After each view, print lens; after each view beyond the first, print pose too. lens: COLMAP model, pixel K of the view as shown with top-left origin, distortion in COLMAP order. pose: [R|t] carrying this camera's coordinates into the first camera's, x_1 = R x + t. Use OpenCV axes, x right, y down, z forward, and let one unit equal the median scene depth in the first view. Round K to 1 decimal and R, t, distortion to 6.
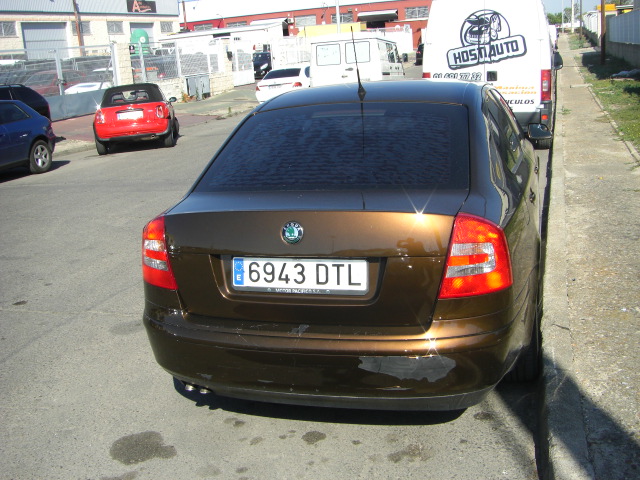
lens RADIAL K [[718.3, 0, 318.6], [0, 718.3, 240.8], [0, 0, 1]] dist [-0.140338, 0.000000]
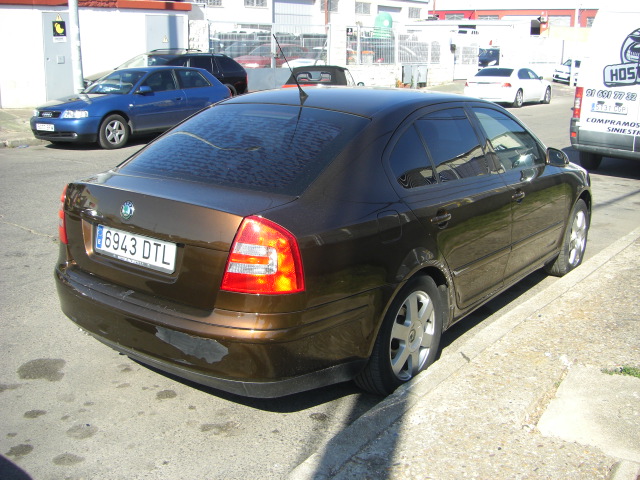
lens RADIAL K [[718.3, 0, 321.5], [0, 718.3, 243.2], [0, 0, 1]] dist [-0.140338, 0.000000]
pose [[0.936366, 0.169968, -0.307132, 0.156800], [-0.163921, 0.985420, 0.045583, -0.015833], [0.310402, 0.007663, 0.950575, 0.000414]]
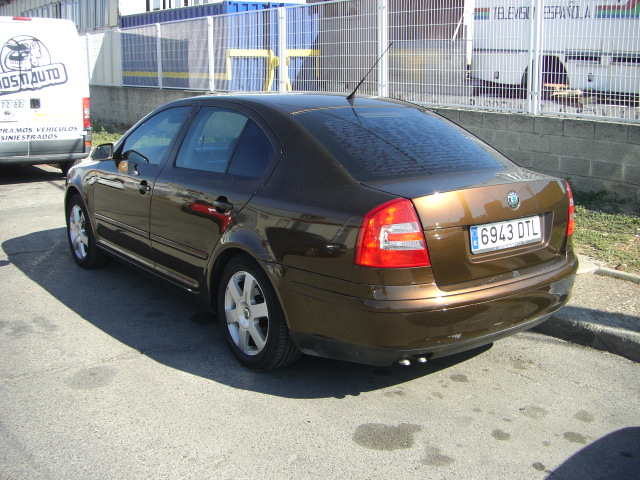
lens RADIAL K [[718.3, 0, 319.9], [0, 718.3, 244.5], [0, 0, 1]] dist [-0.140338, 0.000000]
pose [[0.589058, -0.109782, 0.800599, -0.321325], [0.151006, 0.988232, 0.024405, -0.003822], [-0.793856, 0.106519, 0.598704, 0.130887]]
